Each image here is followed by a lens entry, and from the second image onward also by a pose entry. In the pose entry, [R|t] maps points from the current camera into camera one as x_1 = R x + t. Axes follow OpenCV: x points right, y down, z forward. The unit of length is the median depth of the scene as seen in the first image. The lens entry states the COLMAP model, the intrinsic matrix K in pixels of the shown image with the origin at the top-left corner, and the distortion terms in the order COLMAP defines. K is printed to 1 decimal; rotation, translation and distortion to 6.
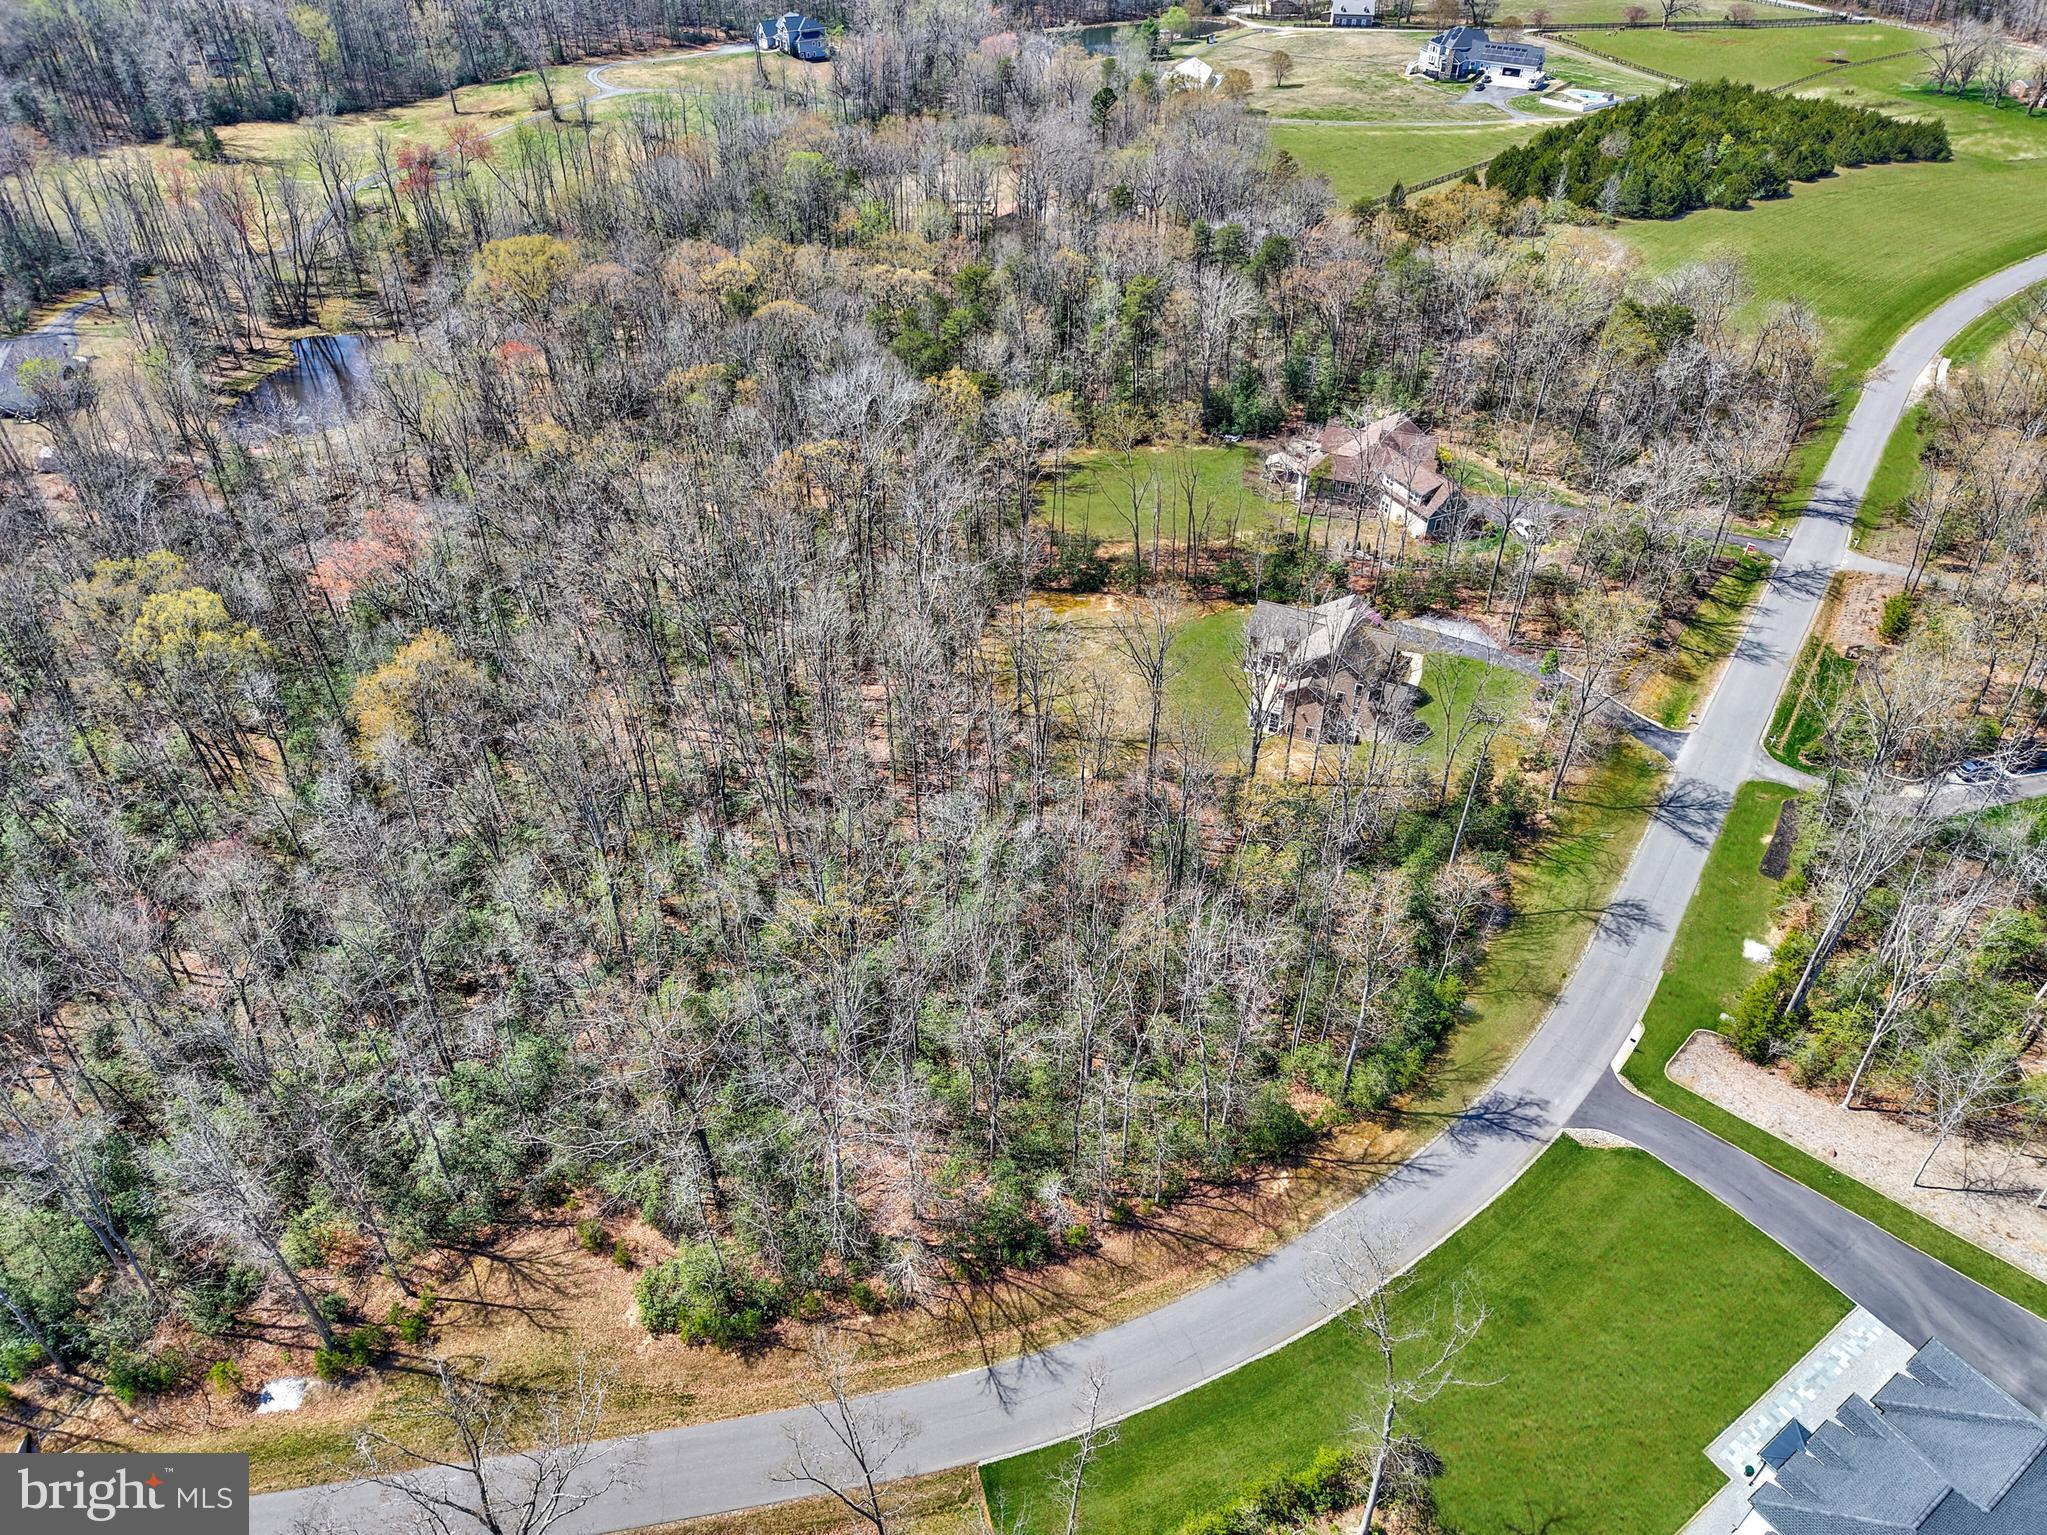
lens RADIAL K [[1423.9, 0, 1023.5], [0, 1423.9, 767.5], [0, 0, 1]] dist [0.184535, -0.265064]
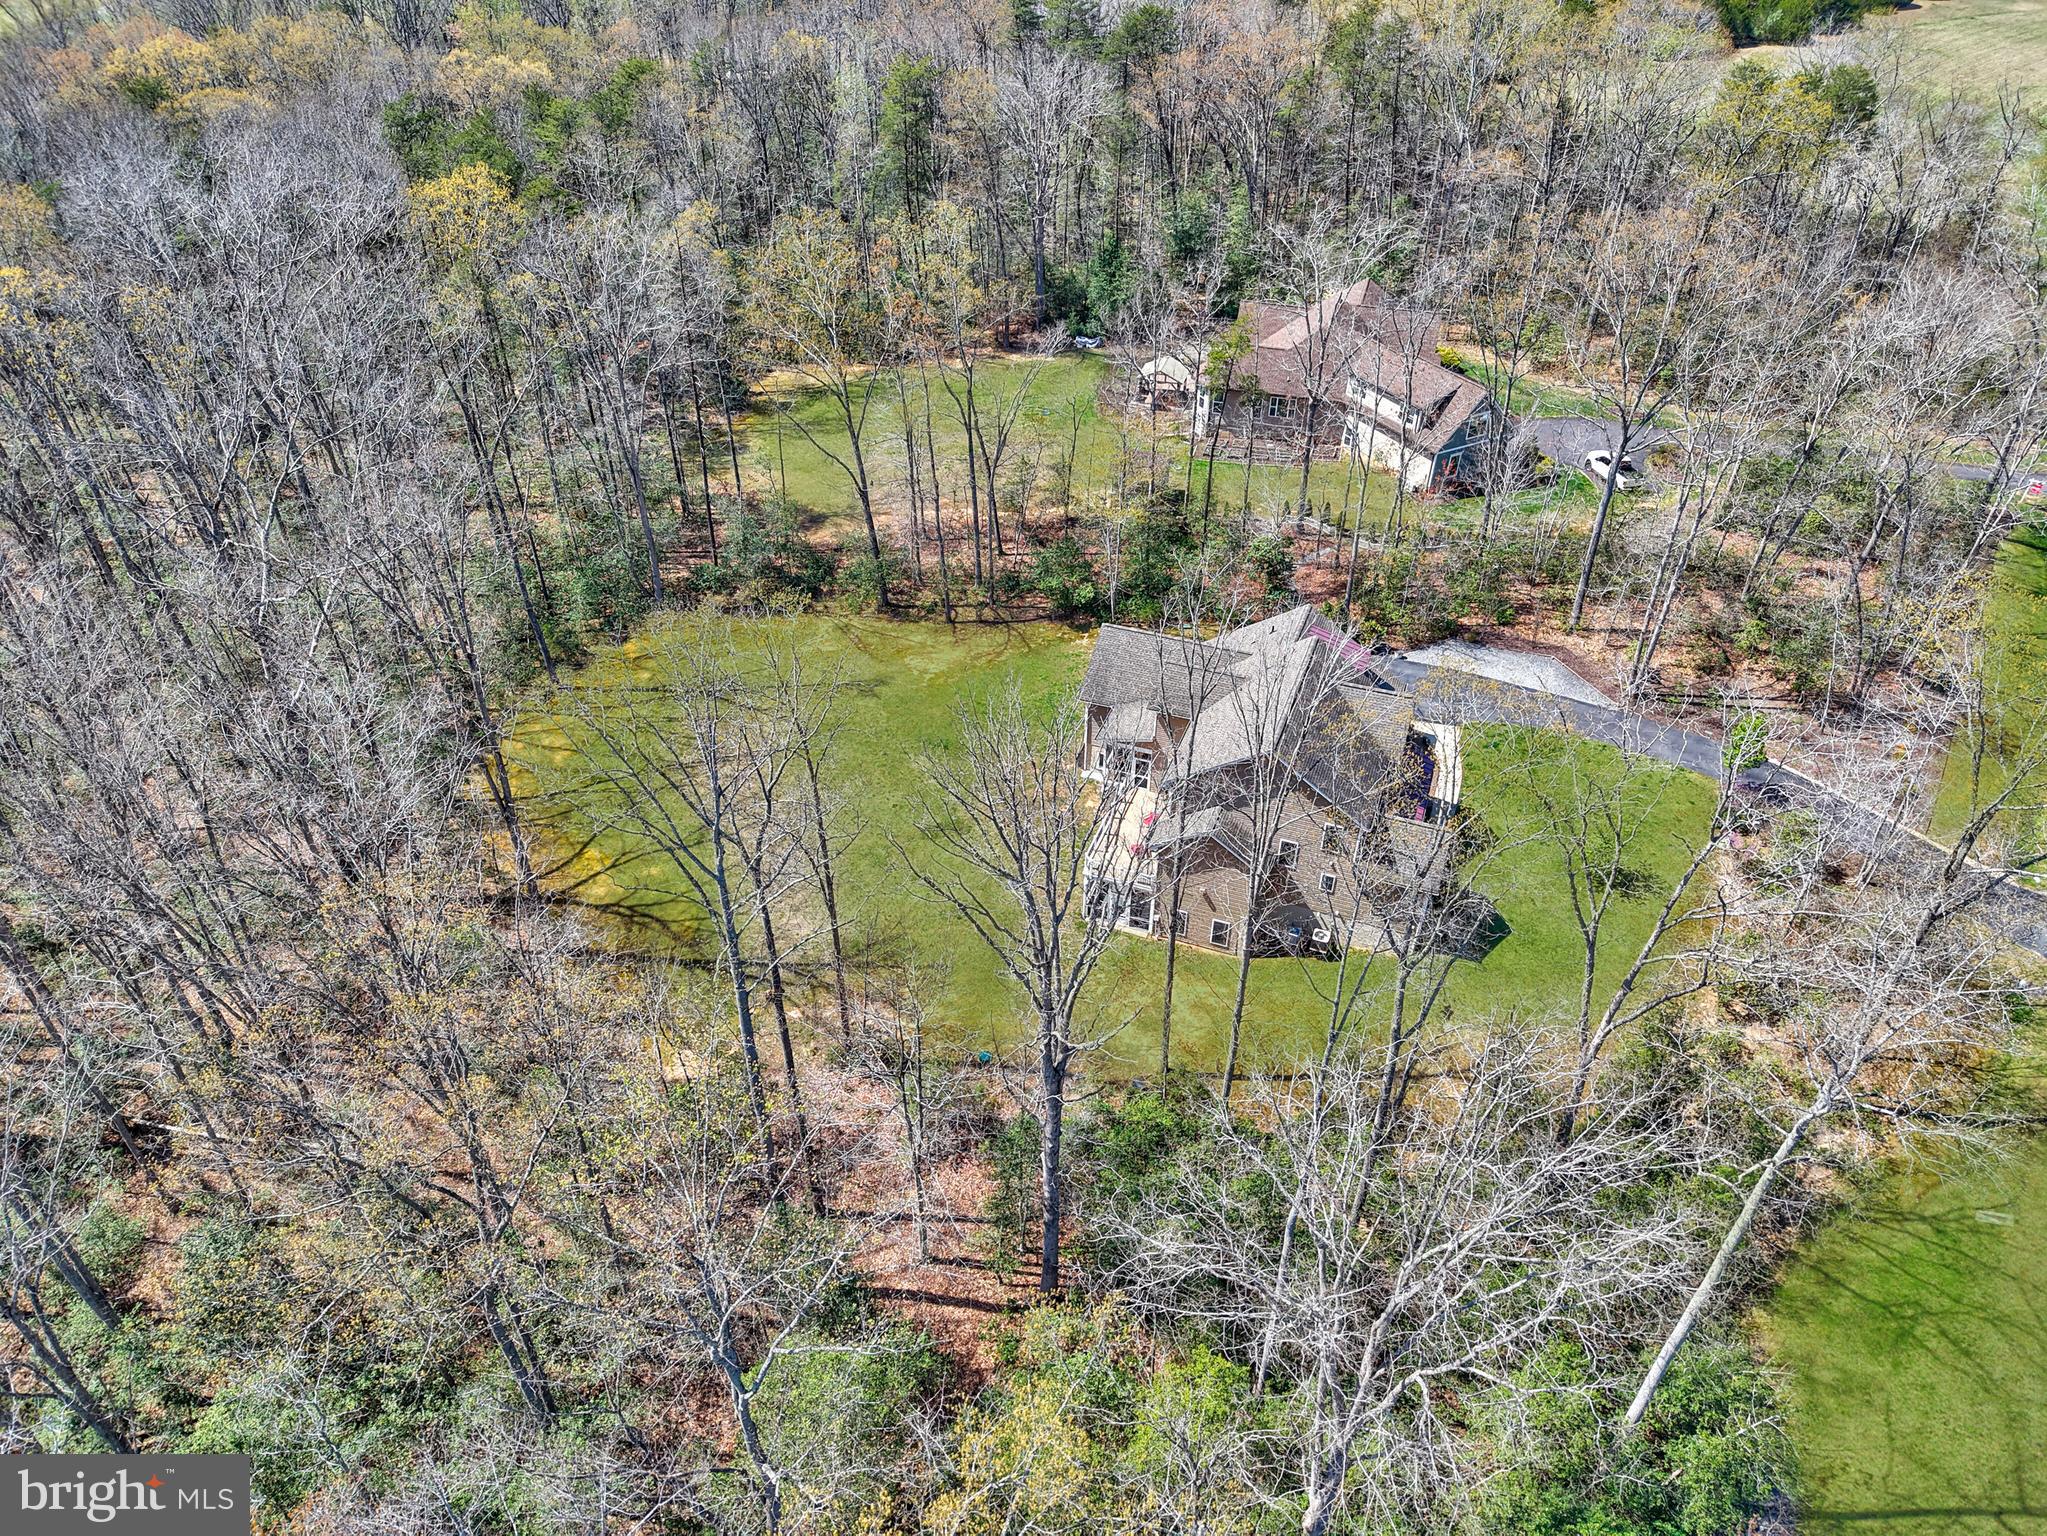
lens RADIAL K [[1423.9, 0, 1023.5], [0, 1423.9, 768.0], [0, 0, 1]] dist [0.184535, -0.265064]
pose [[0.998566, -0.038451, 0.037252, 0.112291], [0.038636, 0.999244, -0.004254, -0.065014], [-0.037060, 0.005687, 0.999297, 0.509717]]
